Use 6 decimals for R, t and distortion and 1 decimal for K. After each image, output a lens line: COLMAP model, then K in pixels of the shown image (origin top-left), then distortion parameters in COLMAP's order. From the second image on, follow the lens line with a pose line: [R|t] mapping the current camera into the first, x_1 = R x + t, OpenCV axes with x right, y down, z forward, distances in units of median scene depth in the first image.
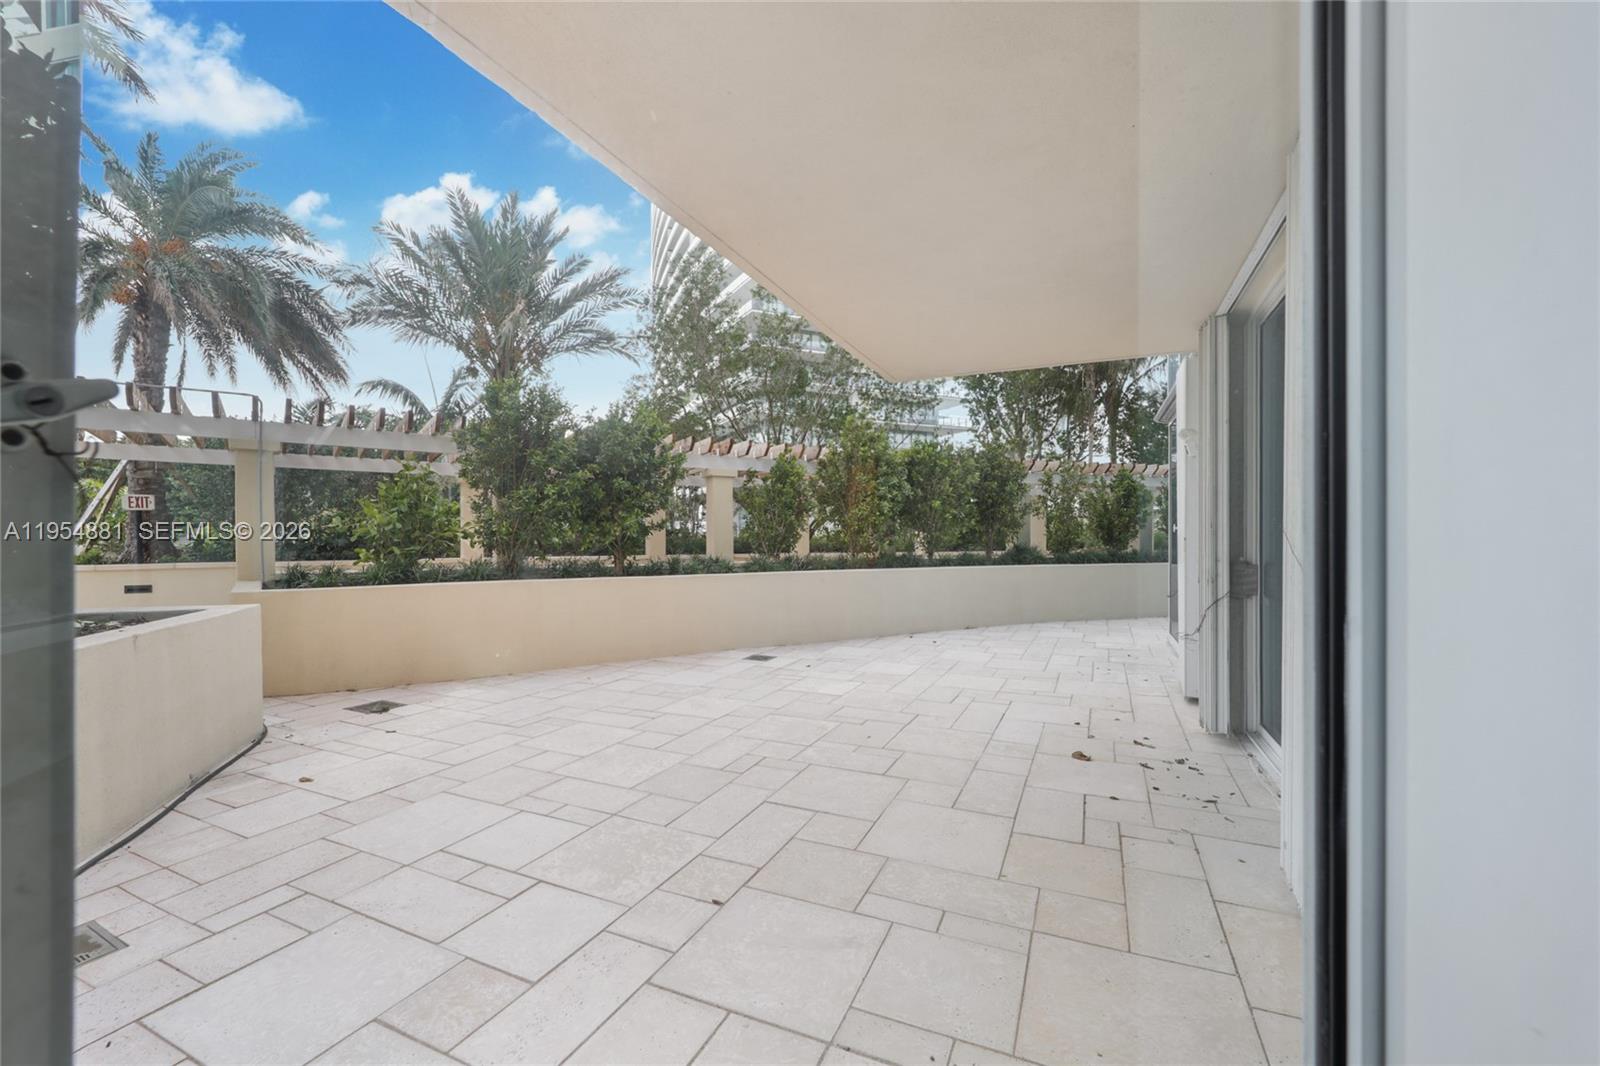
lens RADIAL K [[652.4, 0, 816.9], [0, 652.4, 539.5], [0, 0, 1]] dist [-0.007493, -0.002658]
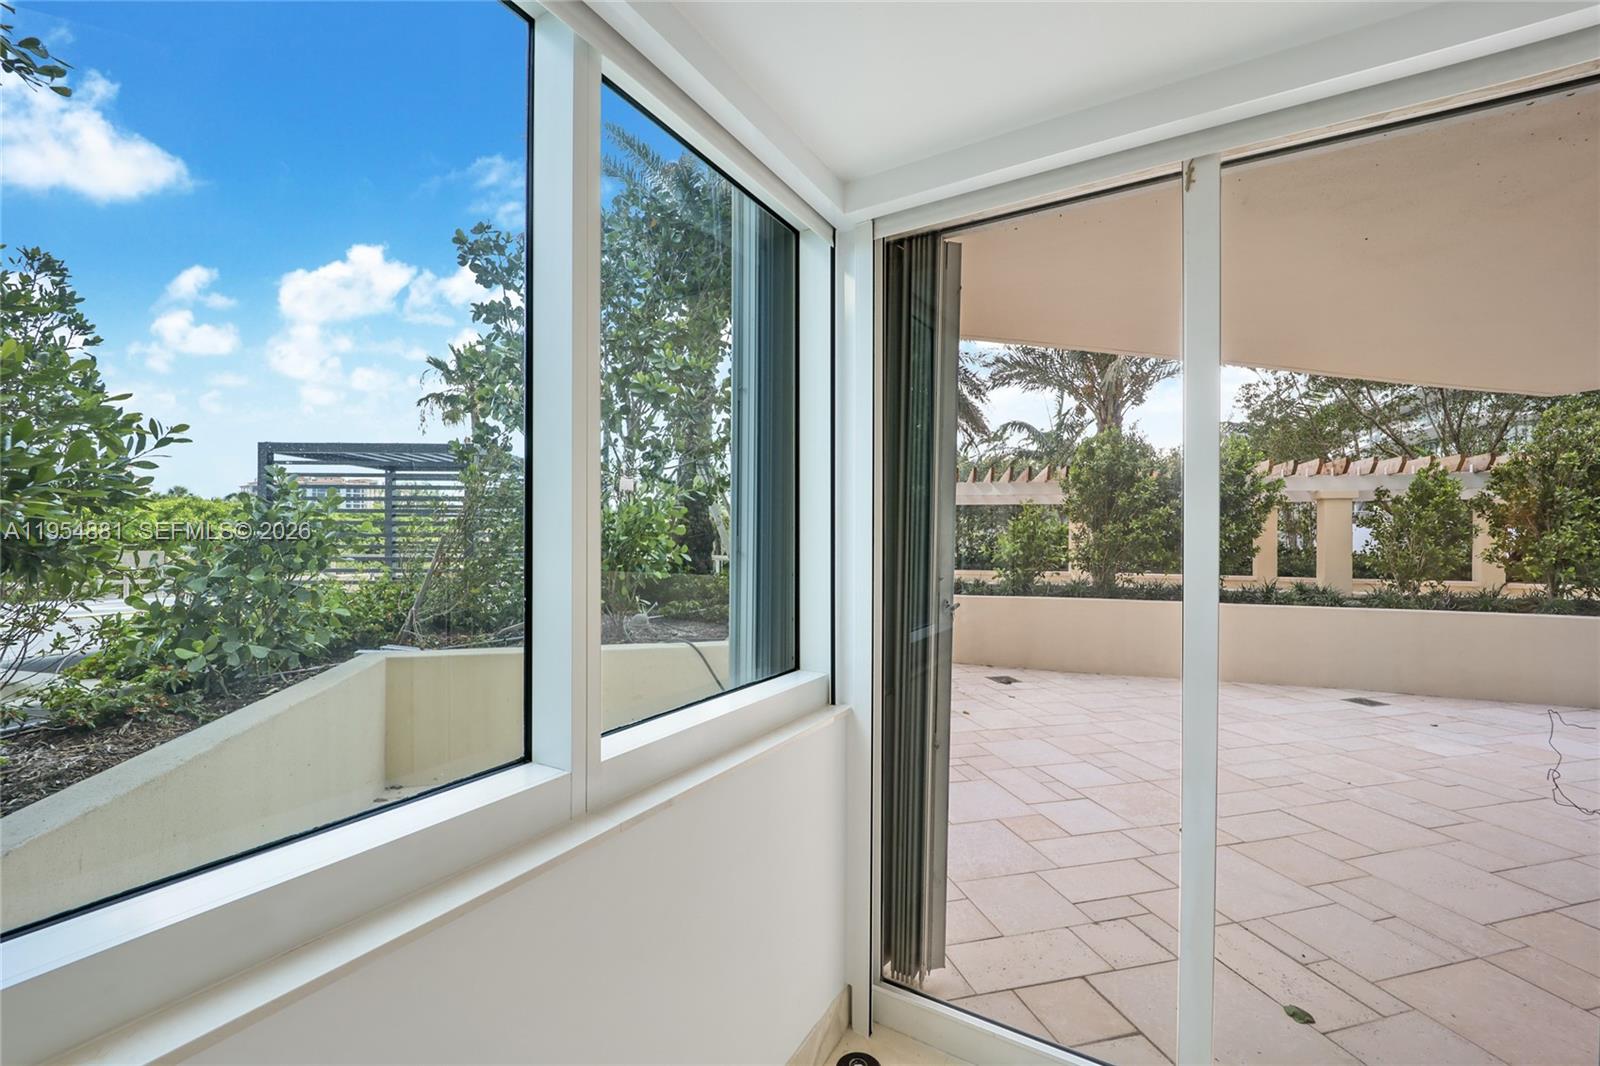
lens RADIAL K [[652.4, 0, 799.4], [0, 652.4, 538.9], [0, 0, 1]] dist [-0.007493, -0.002658]
pose [[0.615924, 0.007304, -0.787772, 0.197876], [-0.012448, 0.999922, -0.000462, -0.055835], [0.787707, 0.010091, 0.615967, -0.280710]]
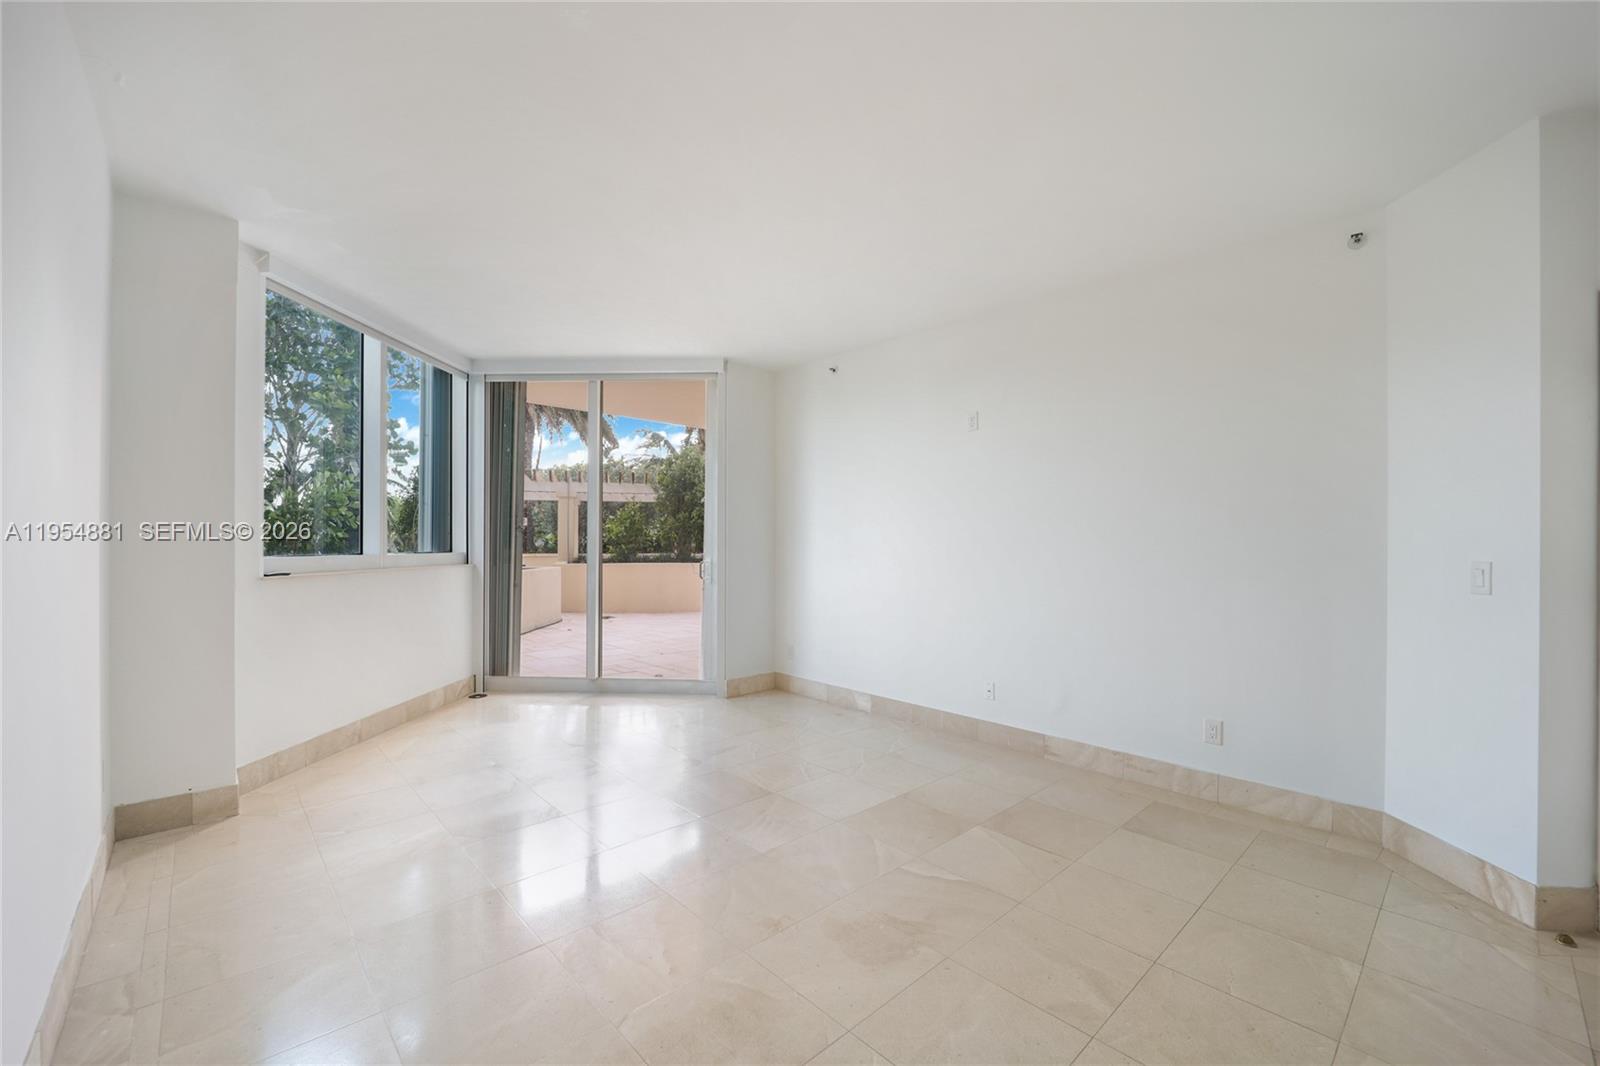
lens RADIAL K [[652.4, 0, 796.6], [0, 652.4, 539.2], [0, 0, 1]] dist [-0.007493, -0.002658]
pose [[0.918466, 0.001120, -0.395499, 0.754627], [-0.005366, 0.999939, -0.009629, 0.013719], [0.395464, 0.010966, 0.918416, -0.734593]]
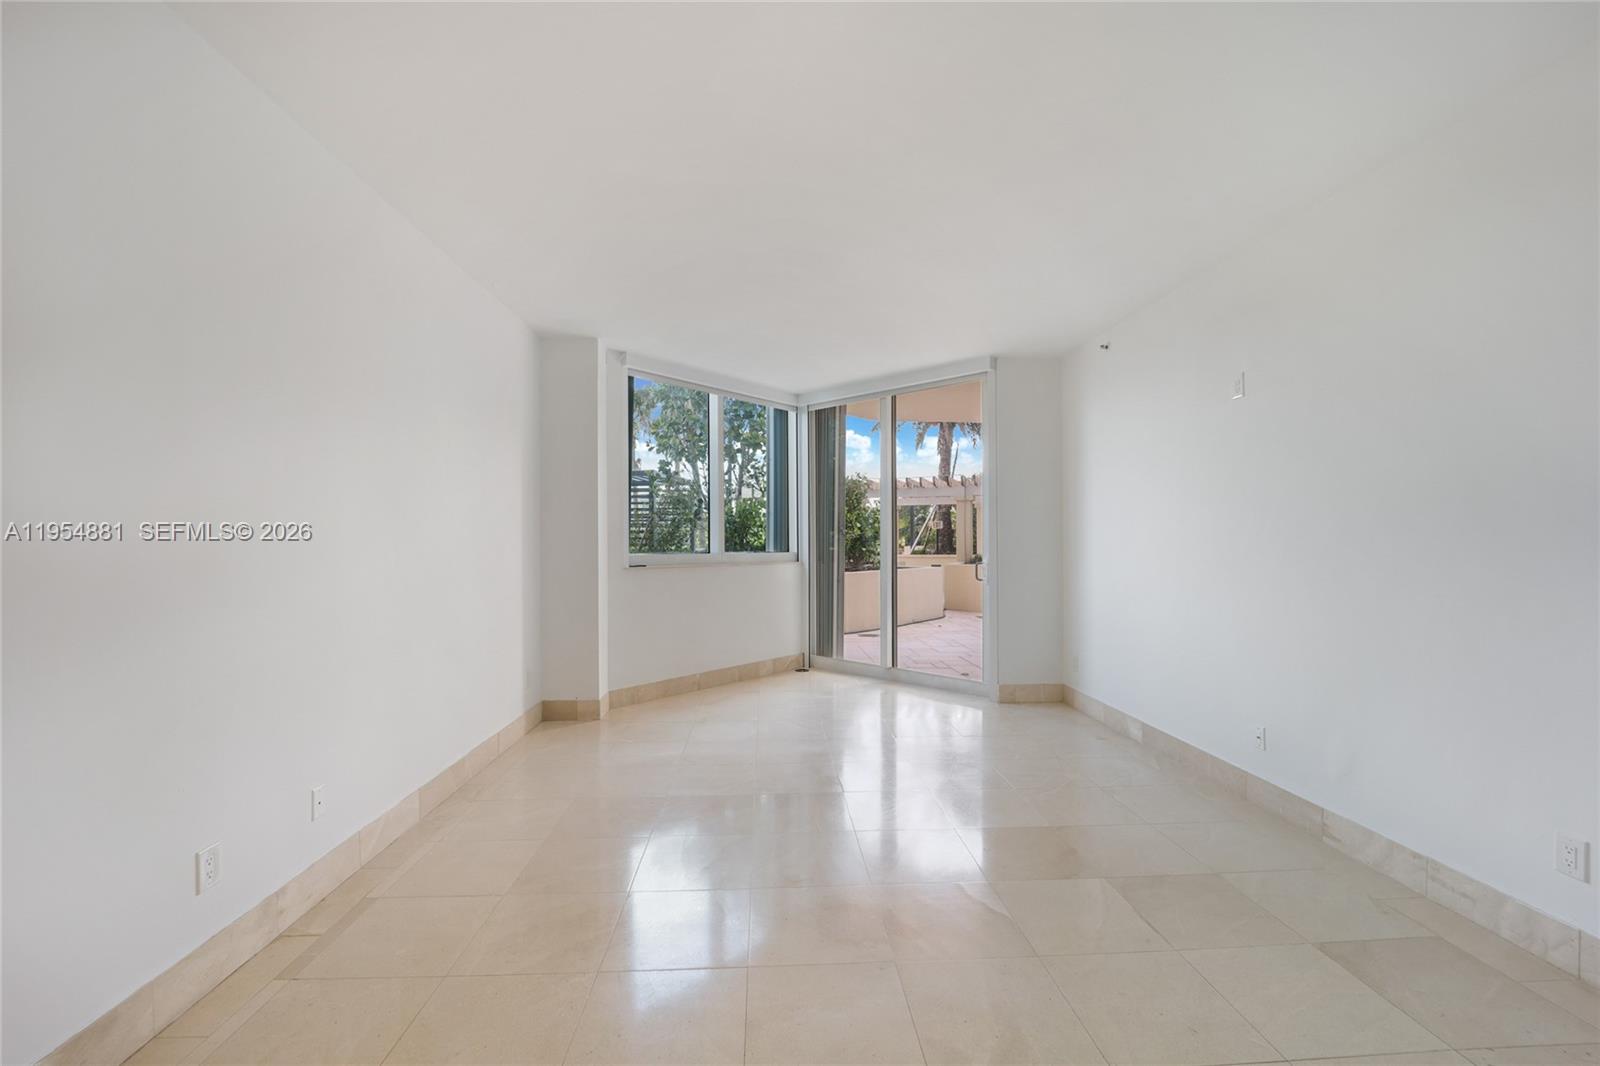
lens RADIAL K [[652.4, 0, 795.1], [0, 652.4, 538.7], [0, 0, 1]] dist [-0.007493, -0.002658]
pose [[0.453582, -0.006423, -0.891191, 0.984736], [-0.004291, 0.999947, -0.009391, 0.012993], [0.891204, 0.008084, 0.453530, -0.578896]]
